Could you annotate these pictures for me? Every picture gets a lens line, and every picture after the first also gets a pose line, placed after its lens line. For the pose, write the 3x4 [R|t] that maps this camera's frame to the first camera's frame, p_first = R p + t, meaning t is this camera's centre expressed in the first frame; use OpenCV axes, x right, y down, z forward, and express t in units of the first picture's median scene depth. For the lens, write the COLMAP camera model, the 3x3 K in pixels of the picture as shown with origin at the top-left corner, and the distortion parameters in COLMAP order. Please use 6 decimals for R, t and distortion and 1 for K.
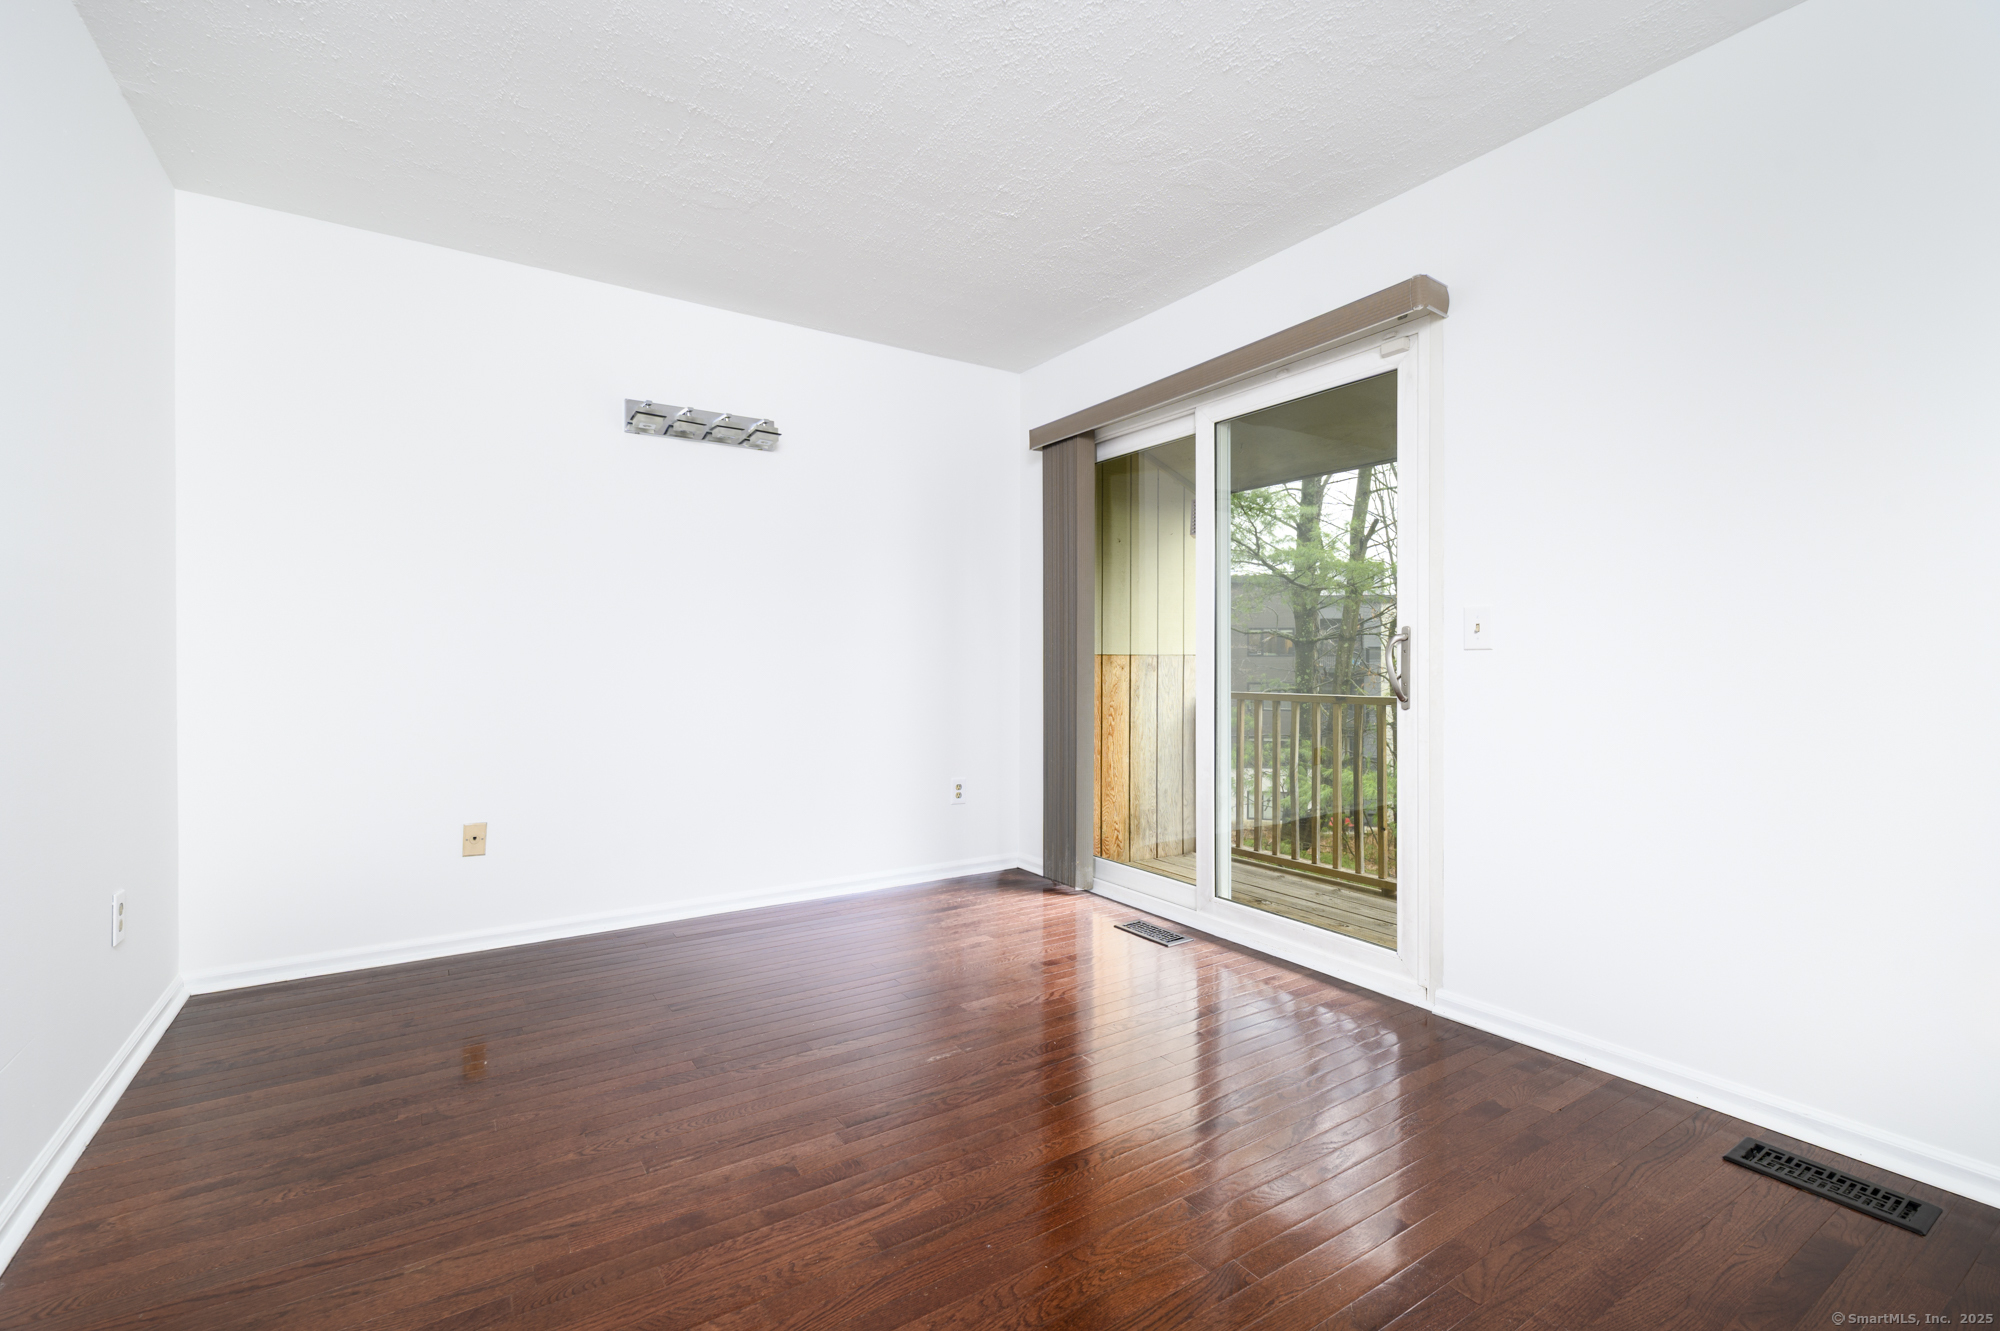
lens RADIAL K [[880.9, 0, 988.8], [0, 880.9, 658.8], [0, 0, 1]] dist [0.003704, -0.000150]
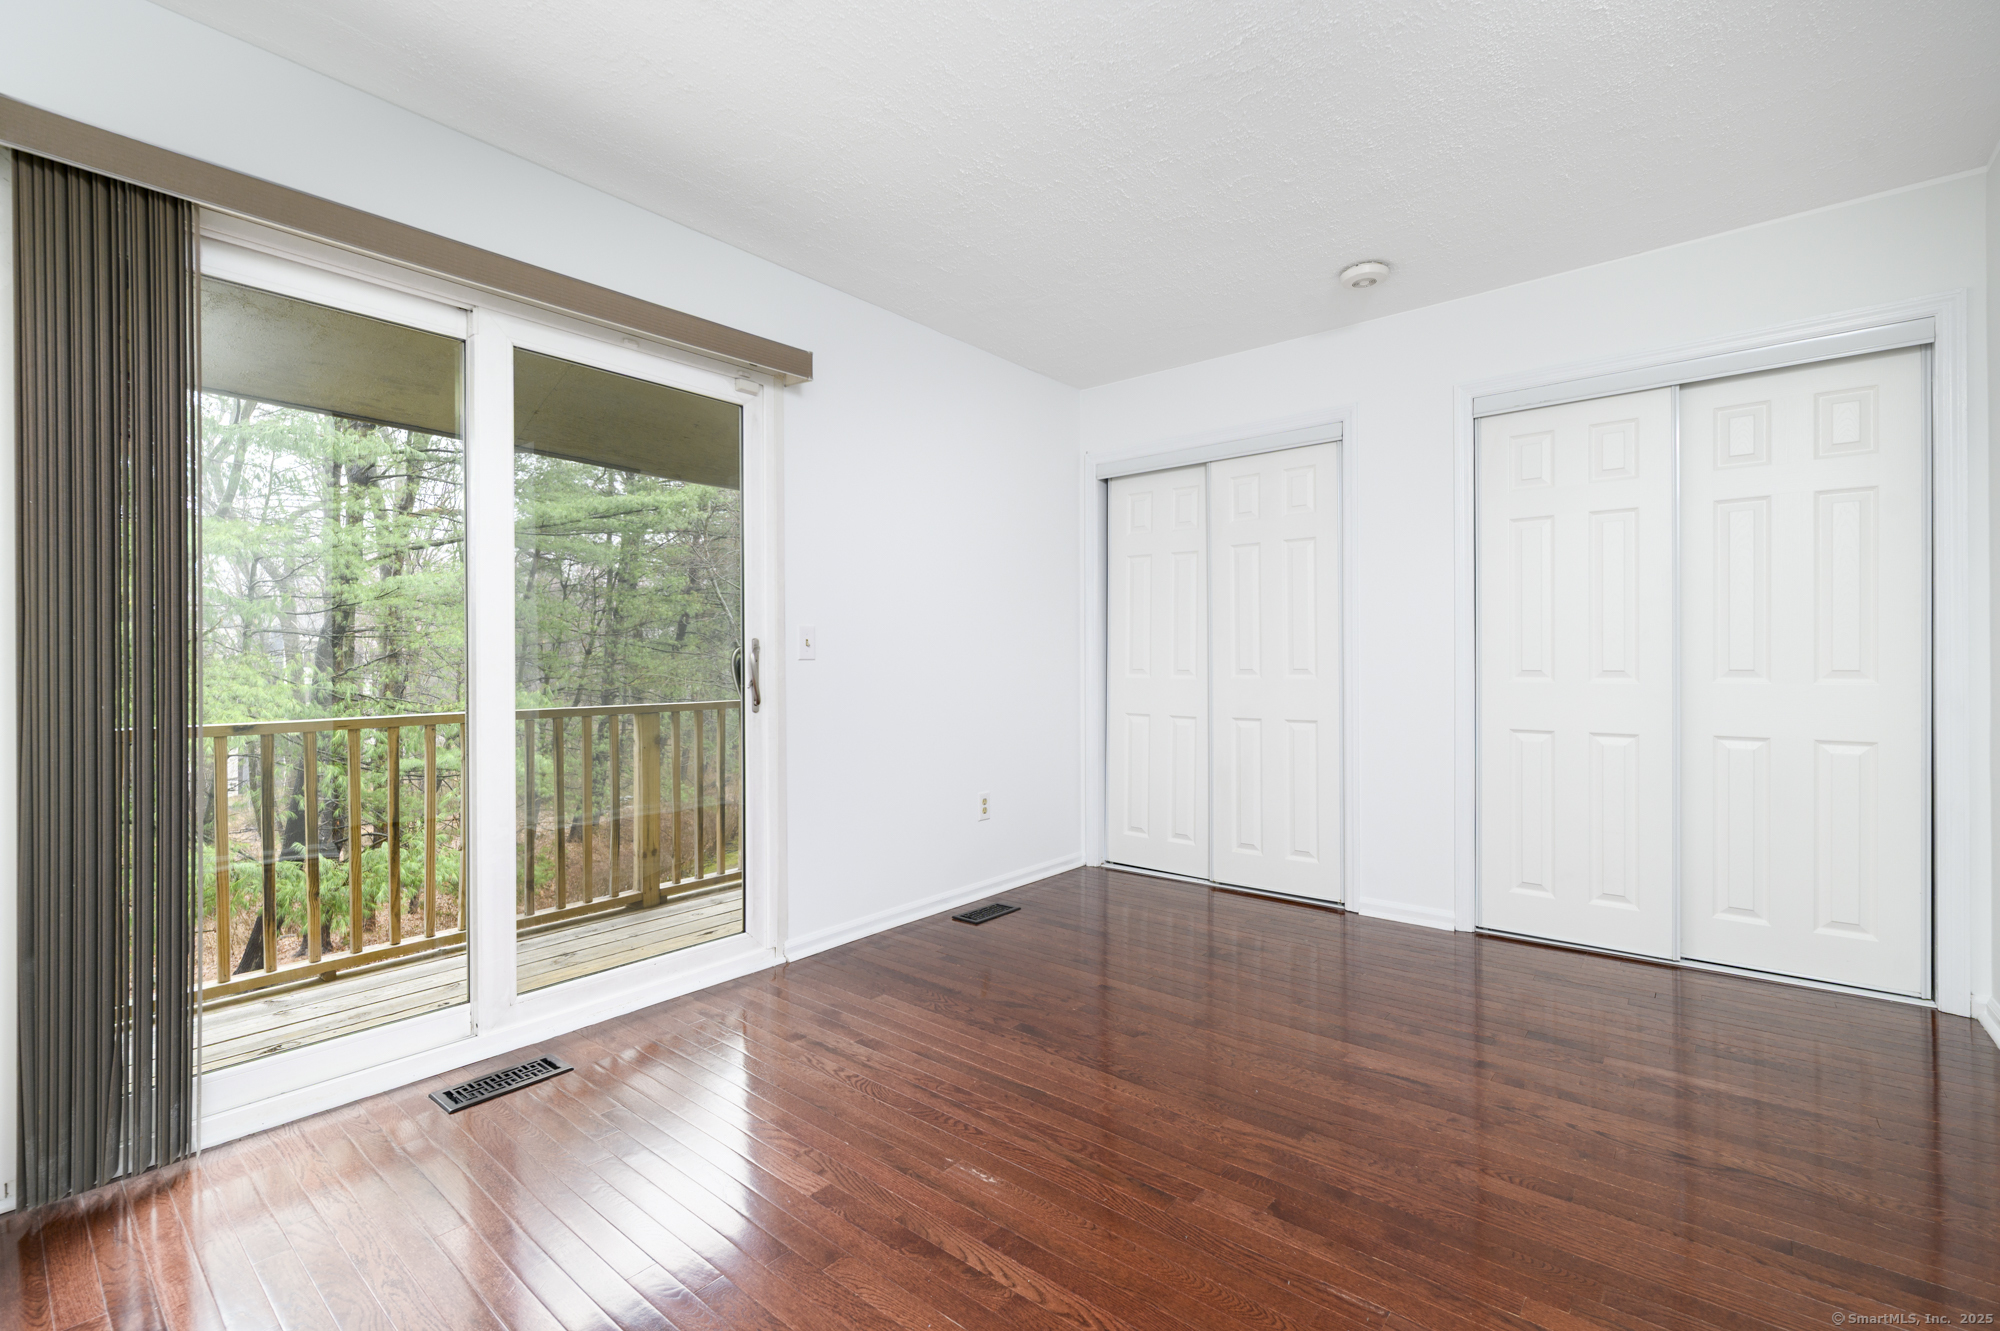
lens RADIAL K [[880.9, 0, 988.8], [0, 880.9, 658.8], [0, 0, 1]] dist [0.003704, -0.000150]
pose [[-0.294014, 0.004869, 0.955789, -0.696540], [0.005620, 0.999979, -0.003366, -0.005356], [-0.955785, 0.004382, -0.294035, 1.049831]]
